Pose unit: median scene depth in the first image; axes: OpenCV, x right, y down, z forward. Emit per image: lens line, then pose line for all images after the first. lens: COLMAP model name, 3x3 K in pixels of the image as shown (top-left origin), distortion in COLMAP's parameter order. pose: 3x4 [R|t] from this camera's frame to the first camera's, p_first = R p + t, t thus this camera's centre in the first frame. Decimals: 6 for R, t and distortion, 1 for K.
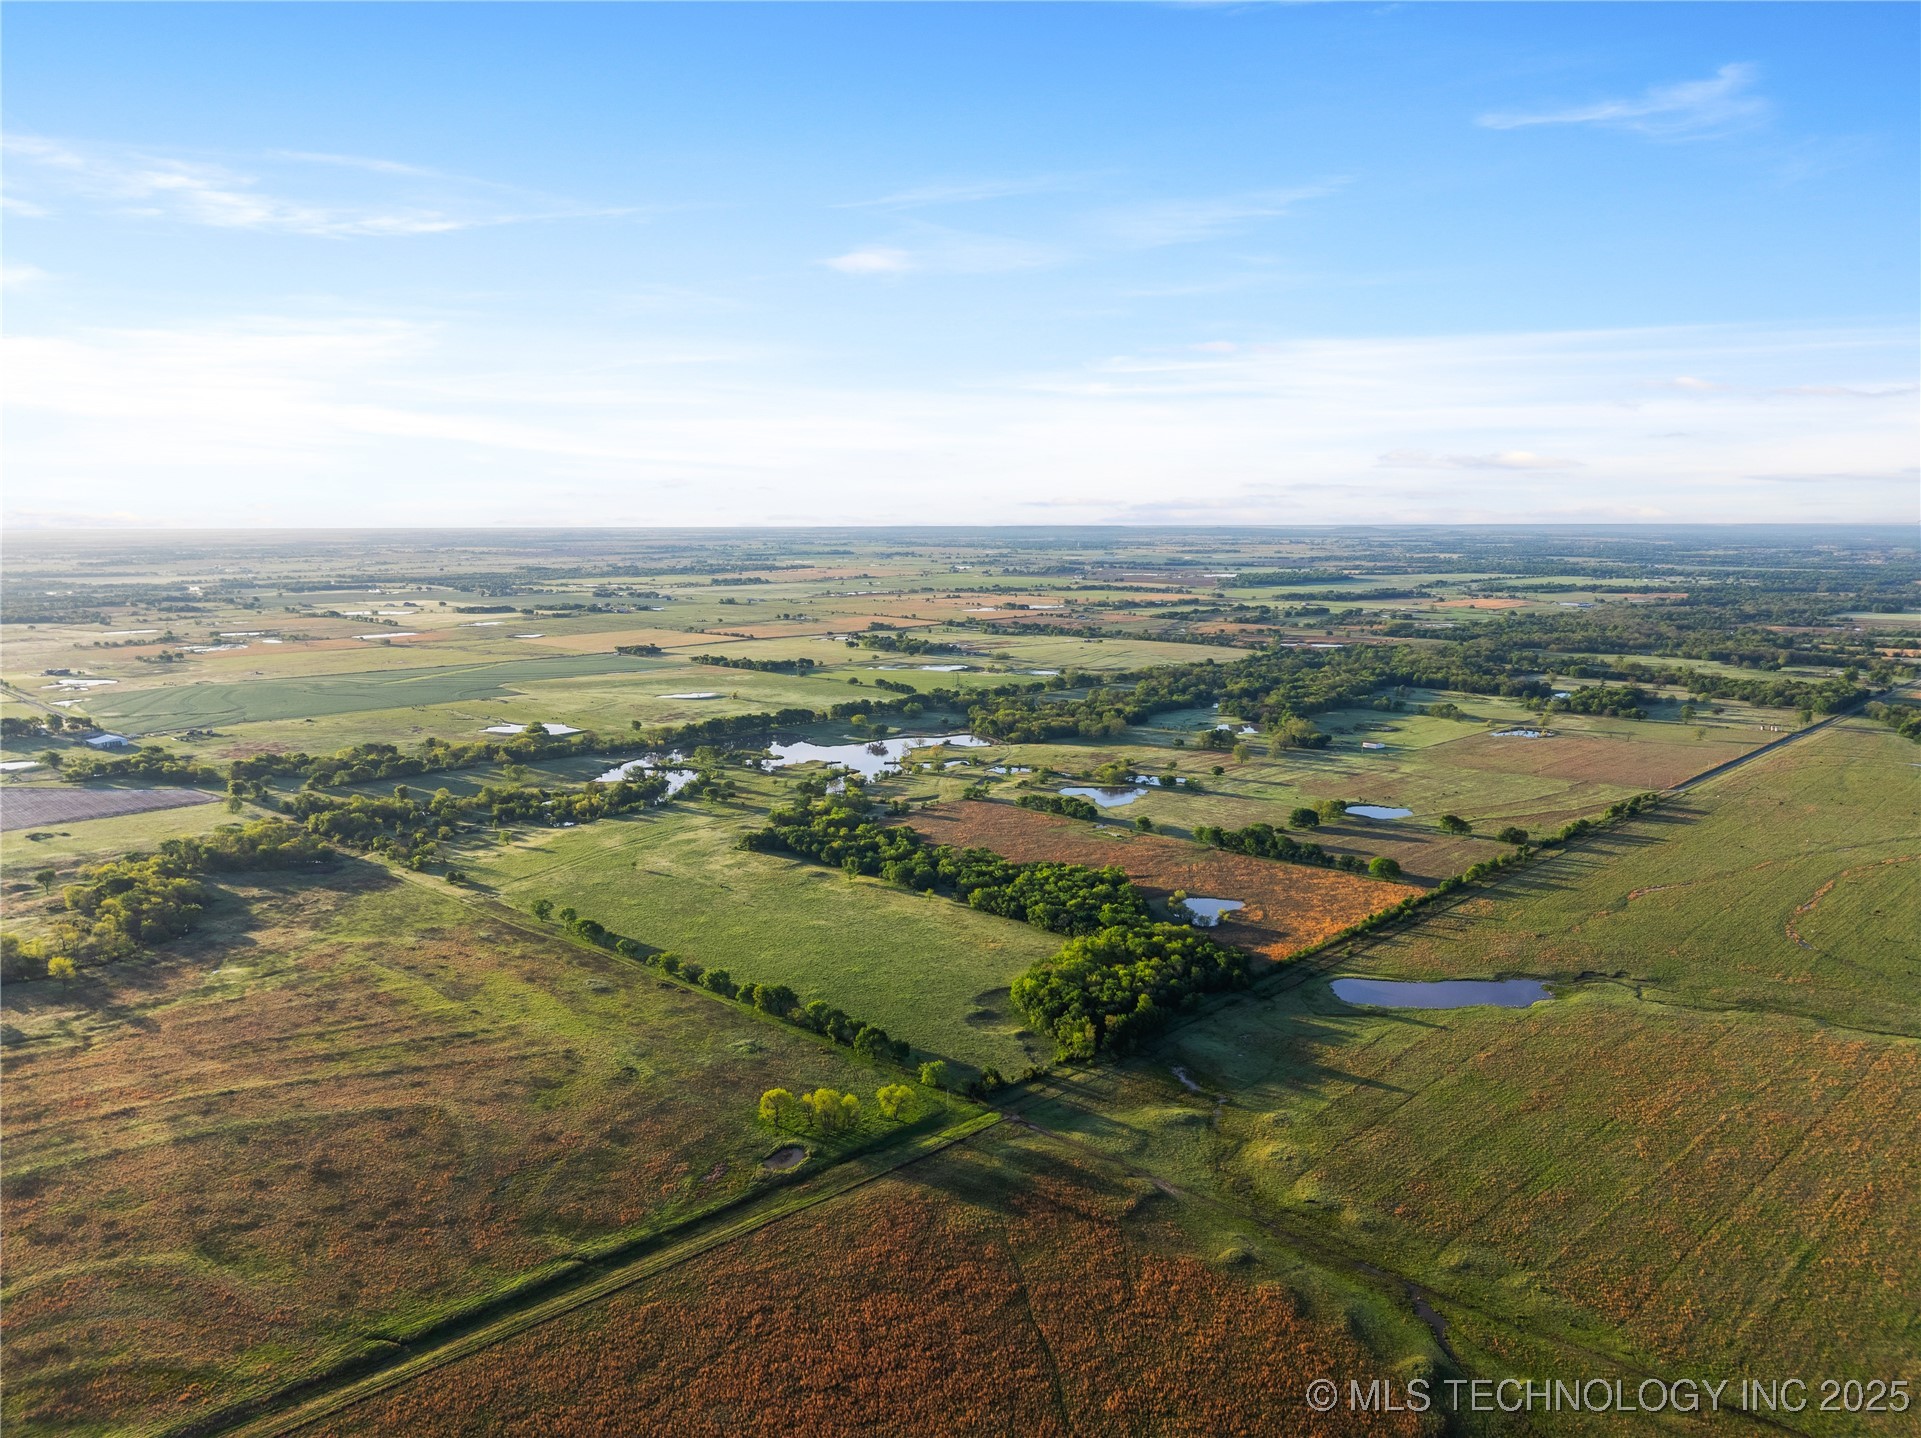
lens RADIAL K [[1481.3, 0, 960.5], [0, 1481.3, 719.0], [0, 0, 1]] dist [-0.028618, -0.001389]
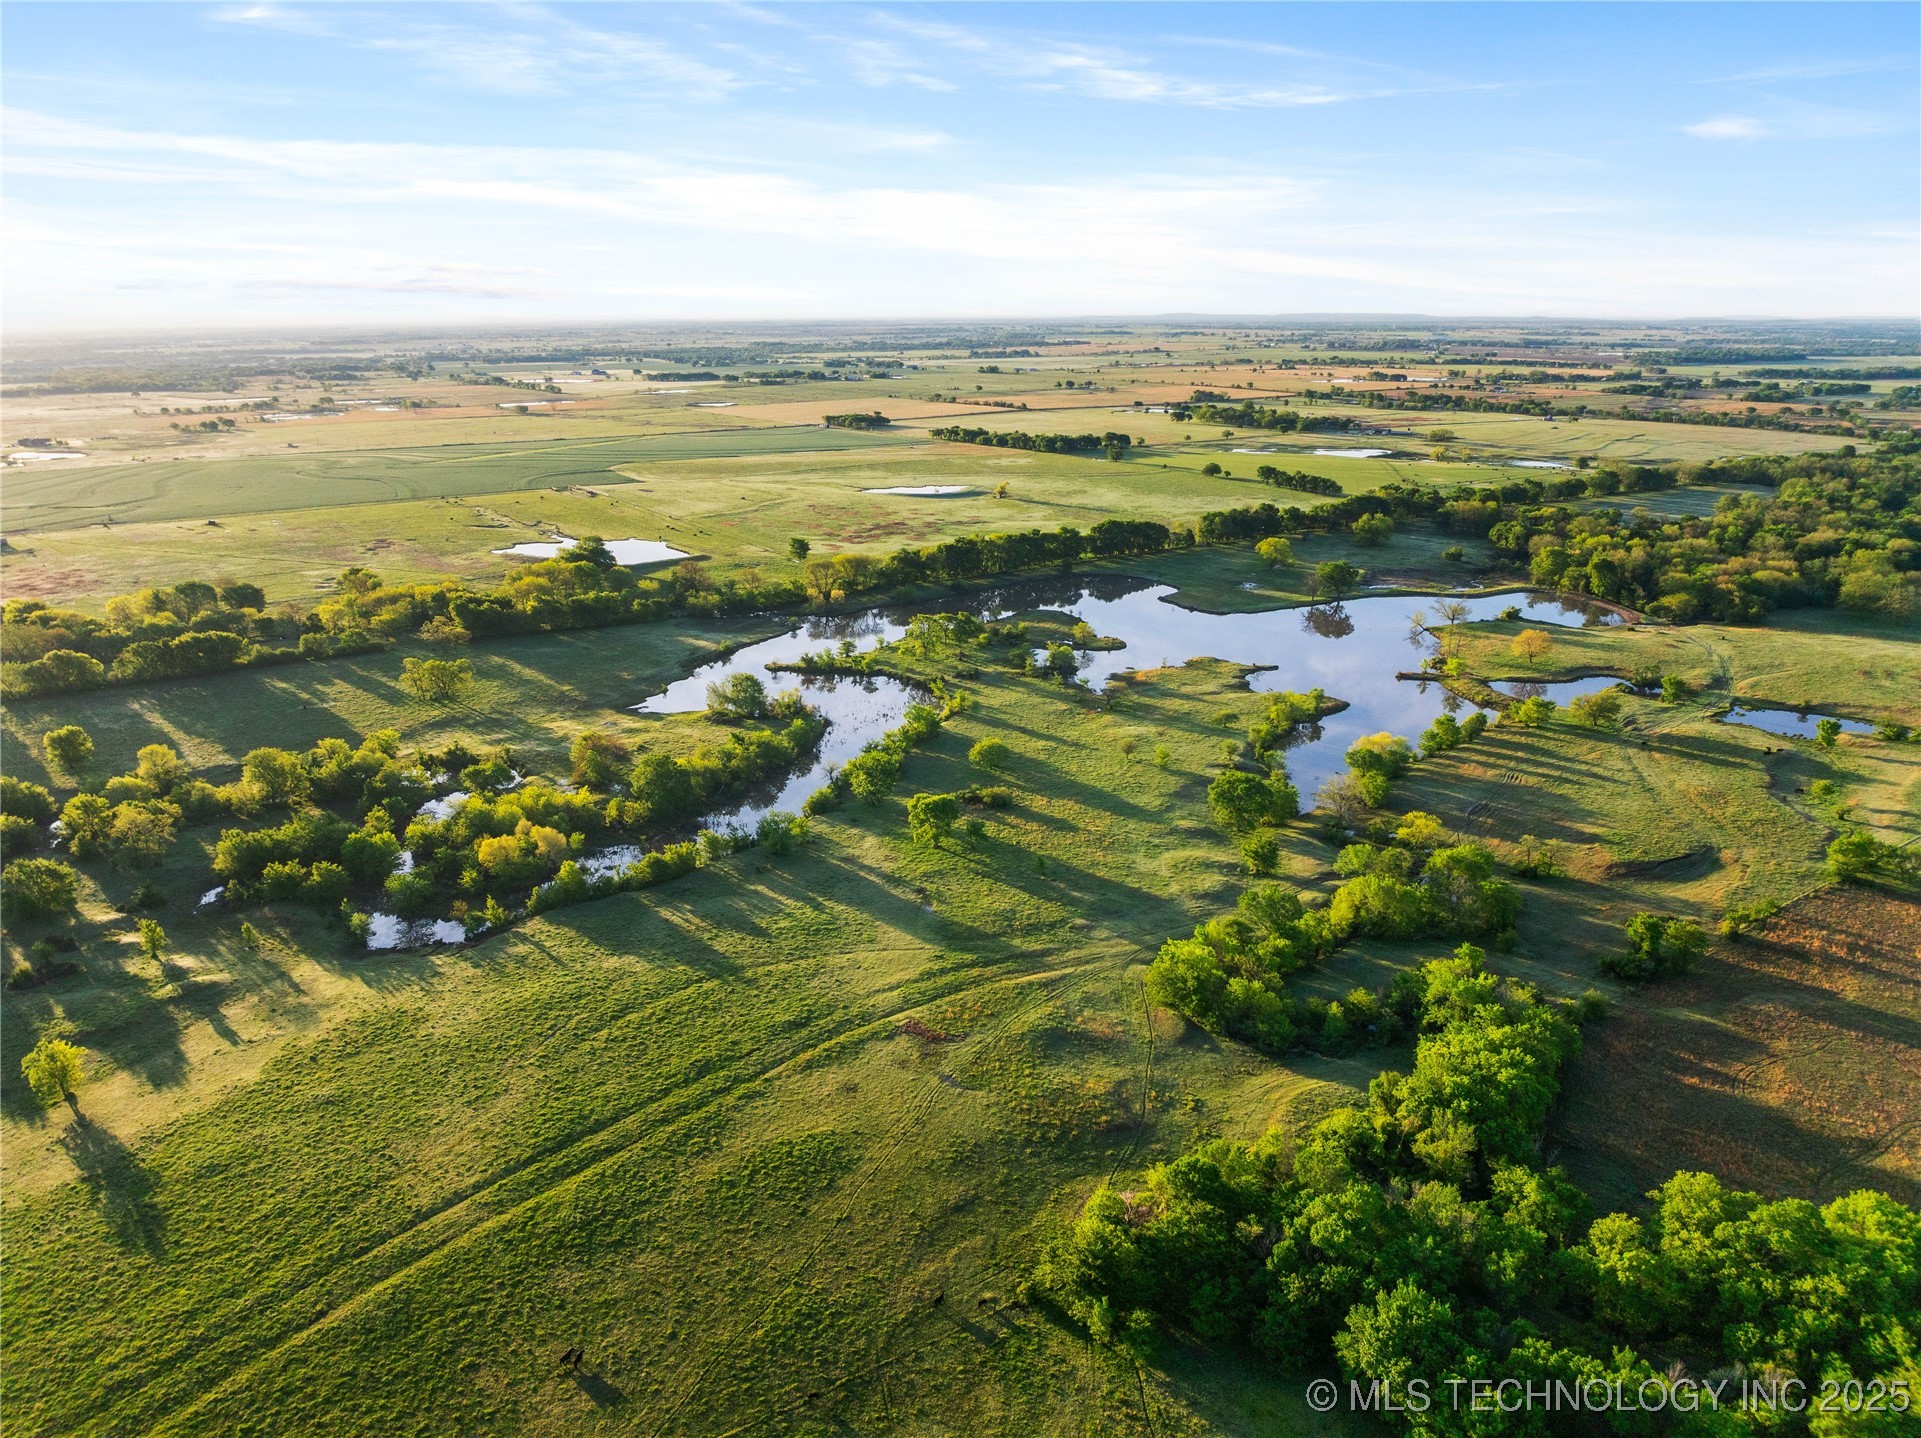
lens RADIAL K [[1481.3, 0, 960.5], [0, 1481.3, 719.0], [0, 0, 1]] dist [-0.028618, -0.001389]
pose [[0.985026, 0.045897, -0.166182, -0.065577], [-0.023601, 0.990737, 0.133731, -0.004806], [0.170780, -0.127806, 0.976985, 0.406798]]
